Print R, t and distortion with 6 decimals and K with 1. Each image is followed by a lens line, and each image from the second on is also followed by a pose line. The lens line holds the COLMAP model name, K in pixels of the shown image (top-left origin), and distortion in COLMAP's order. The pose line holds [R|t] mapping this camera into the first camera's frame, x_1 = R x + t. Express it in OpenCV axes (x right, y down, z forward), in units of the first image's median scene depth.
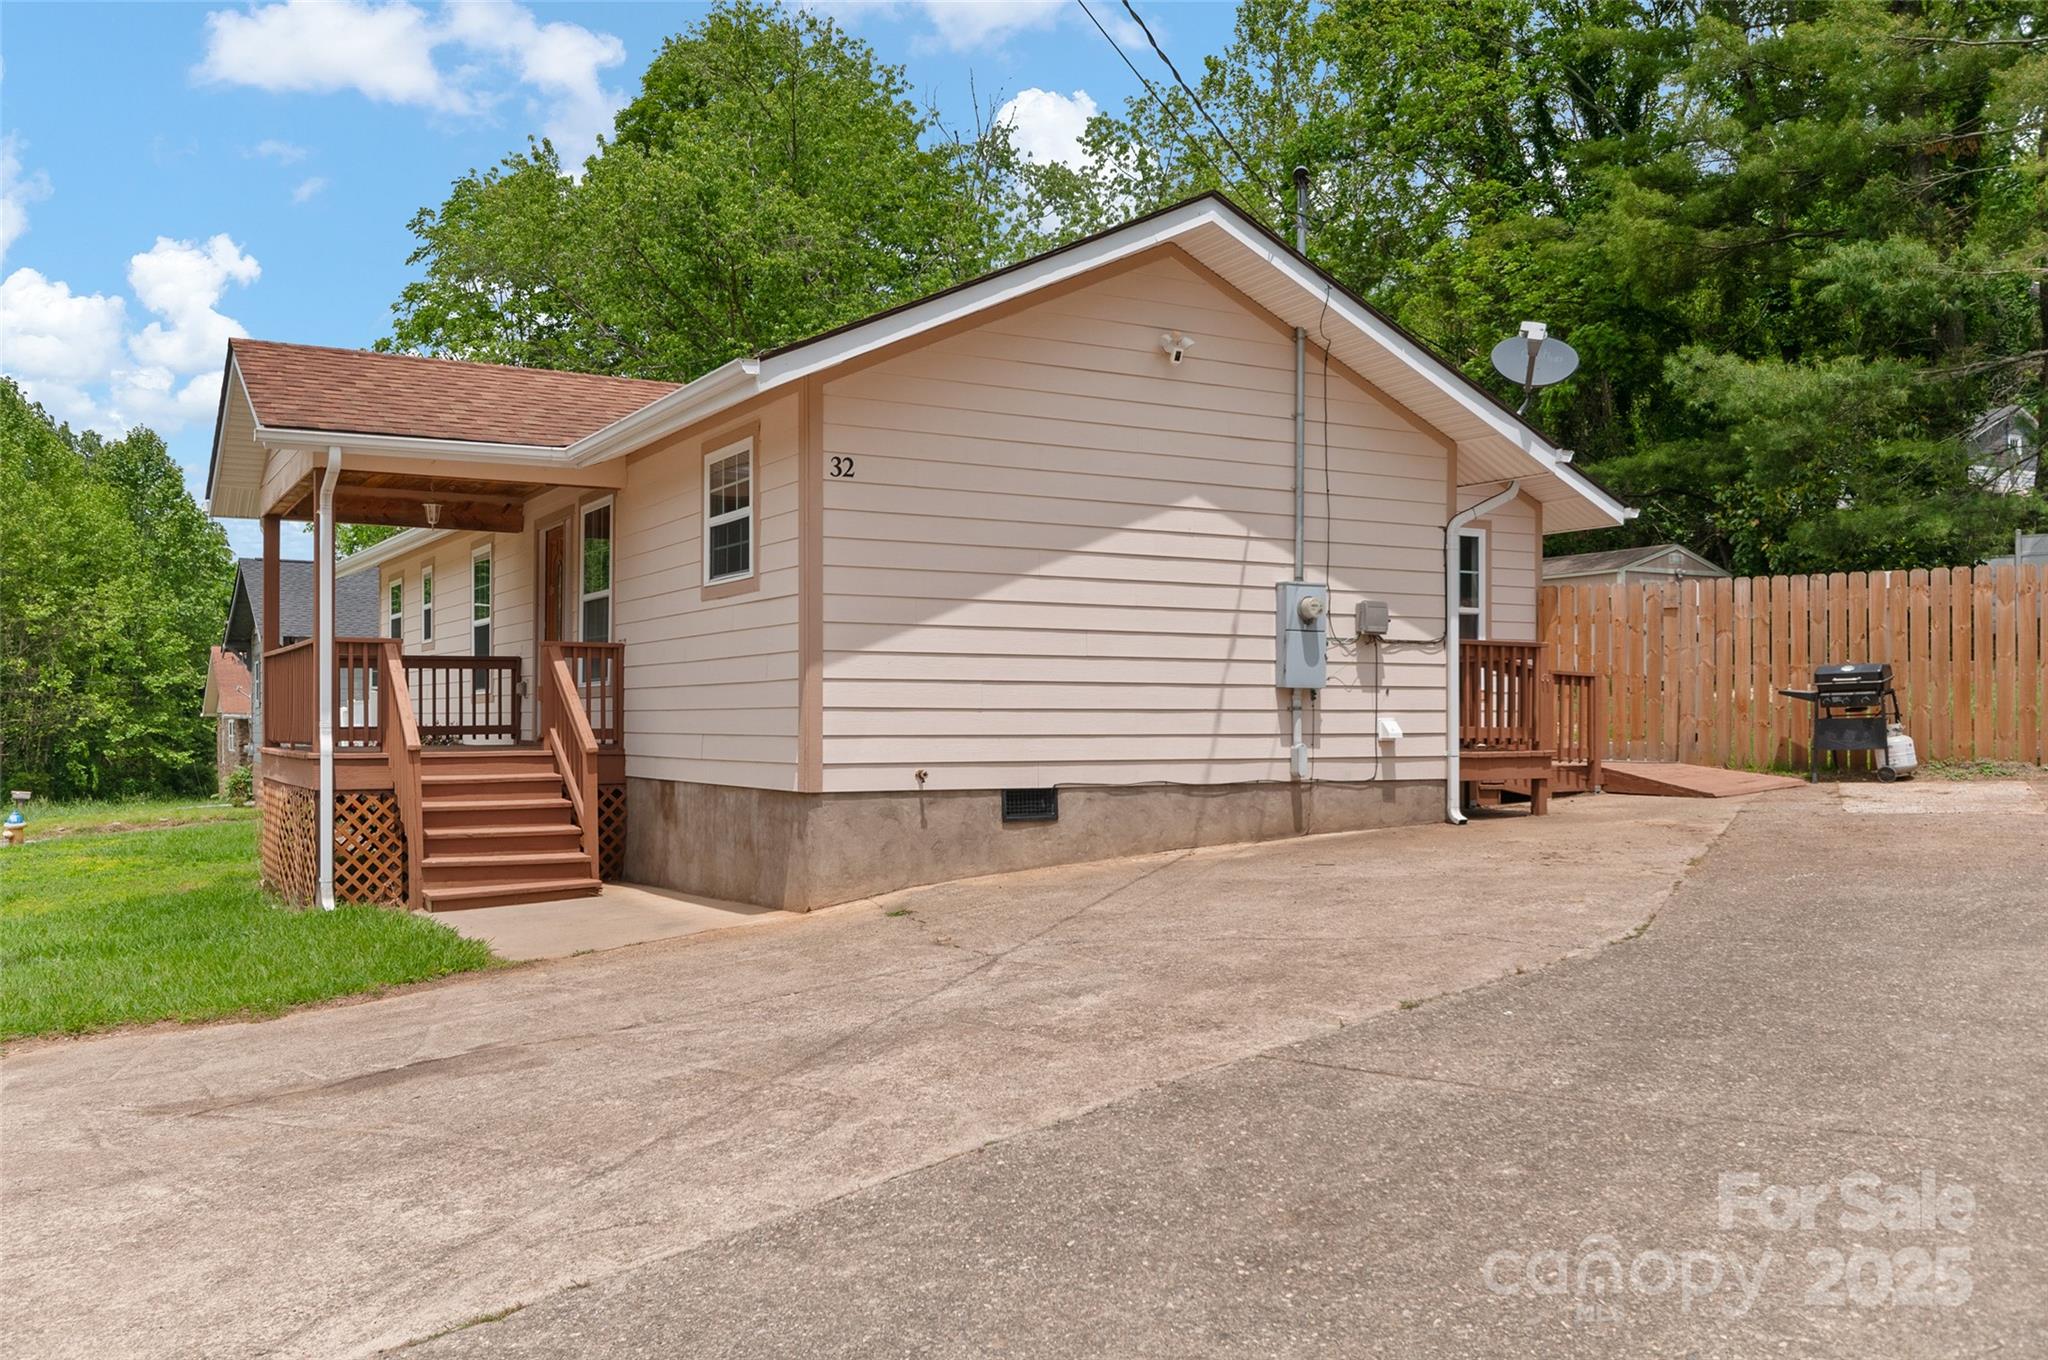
lens RADIAL K [[1730.1, 0, 1024.0], [0, 1730.1, 680.0], [0, 0, 1]] dist [0.002480, -0.000434]
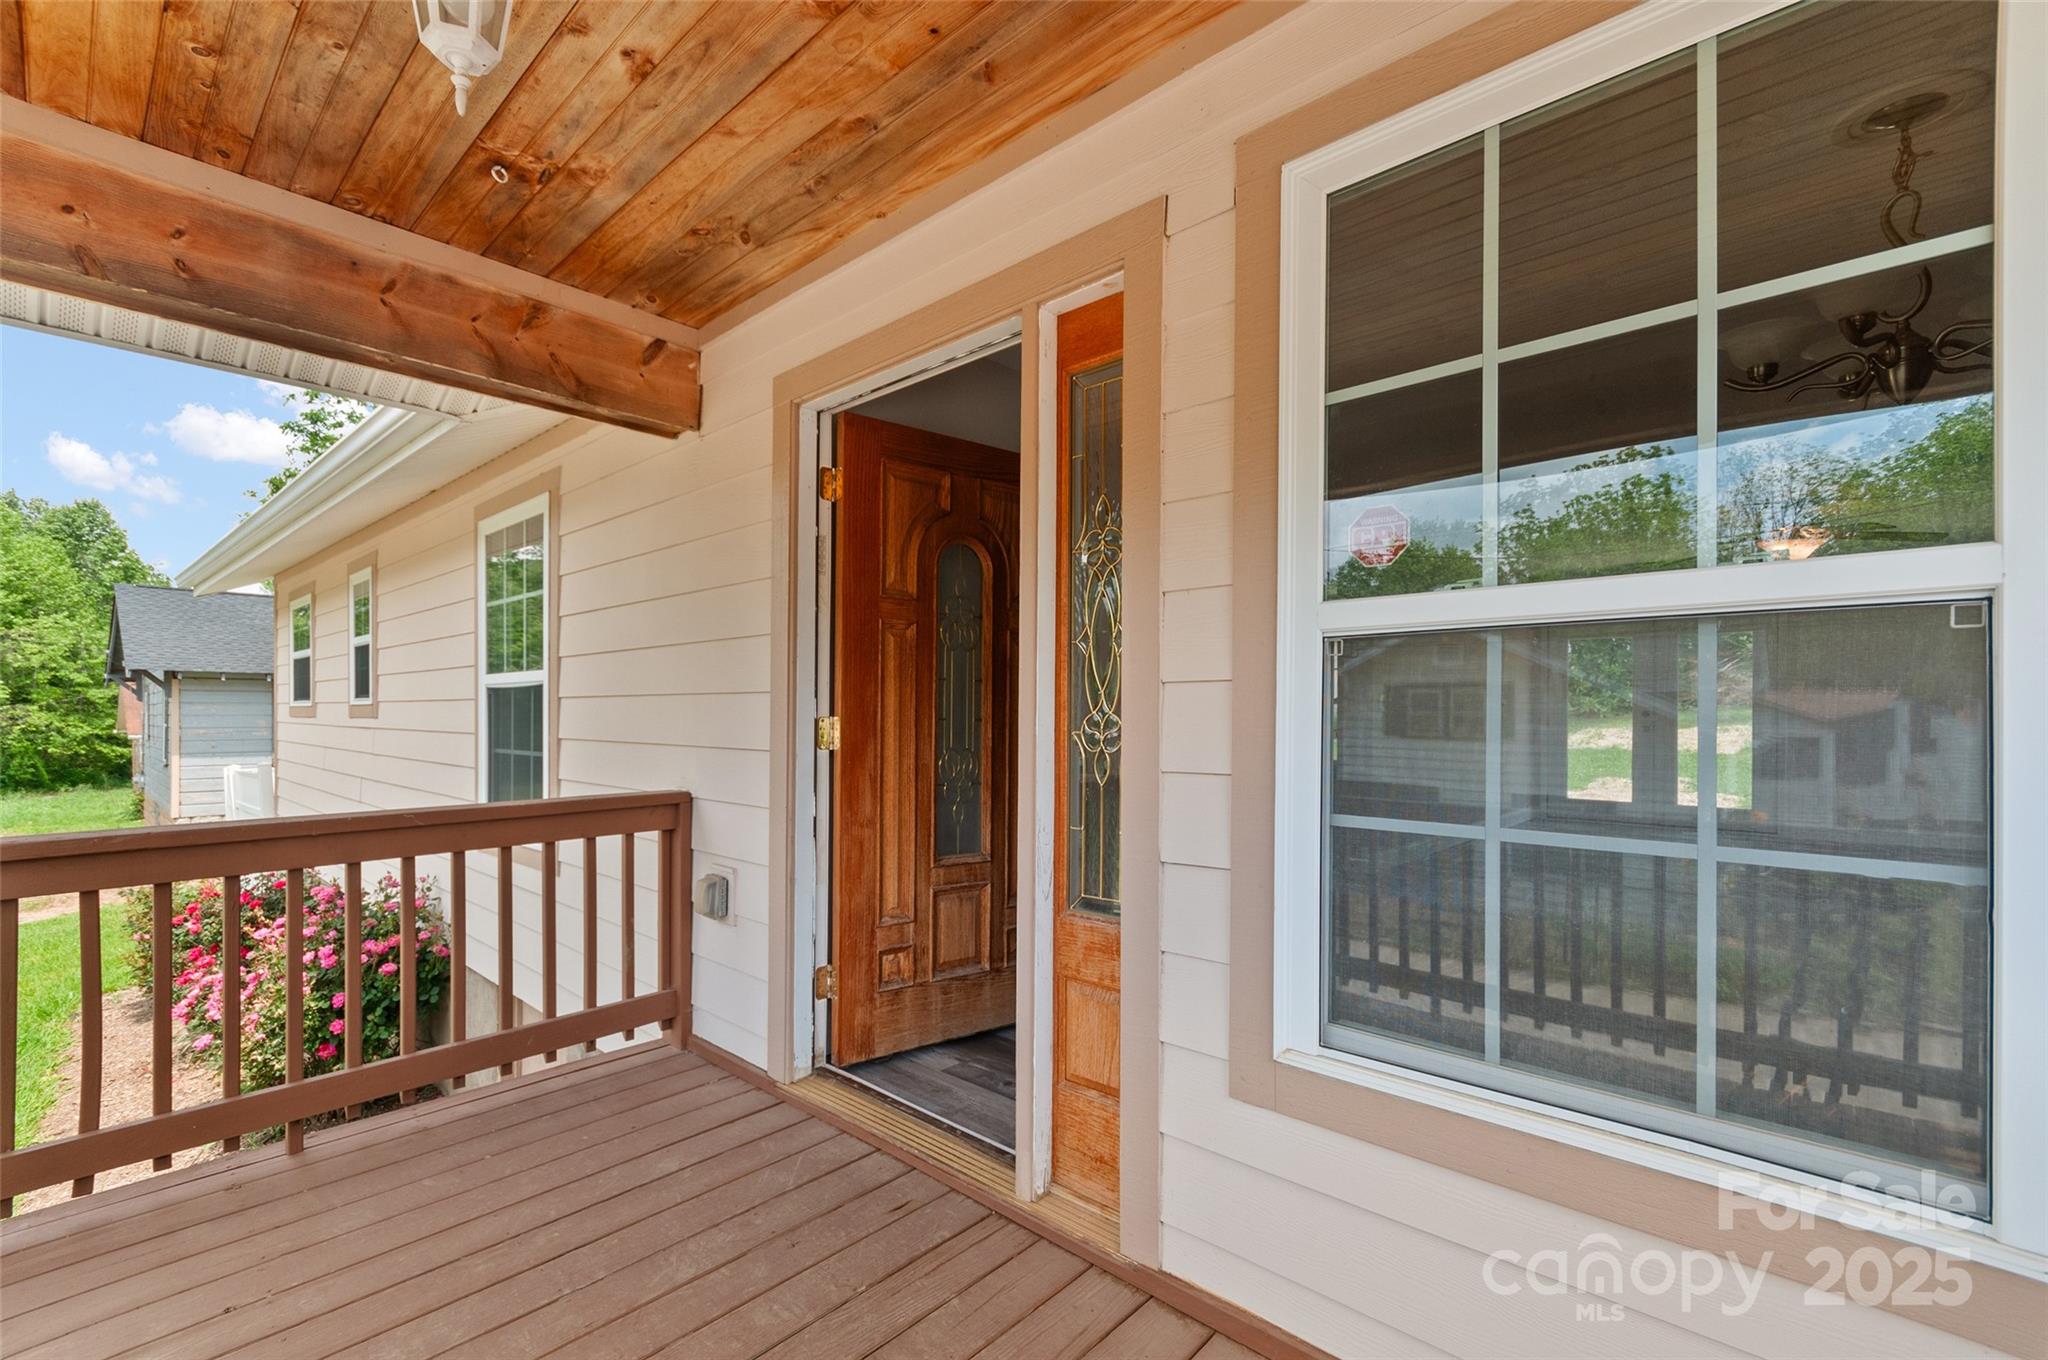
lens RADIAL K [[900.9, 0, 1000.0], [0, 900.9, 699.7], [0, 0, 1]] dist [0.006953, -0.000771]
pose [[0.957041, 0.004750, 0.289913, -0.215293], [-0.007983, 0.999918, 0.009972, -0.026082], [-0.289842, -0.011858, 0.957001, 0.613230]]
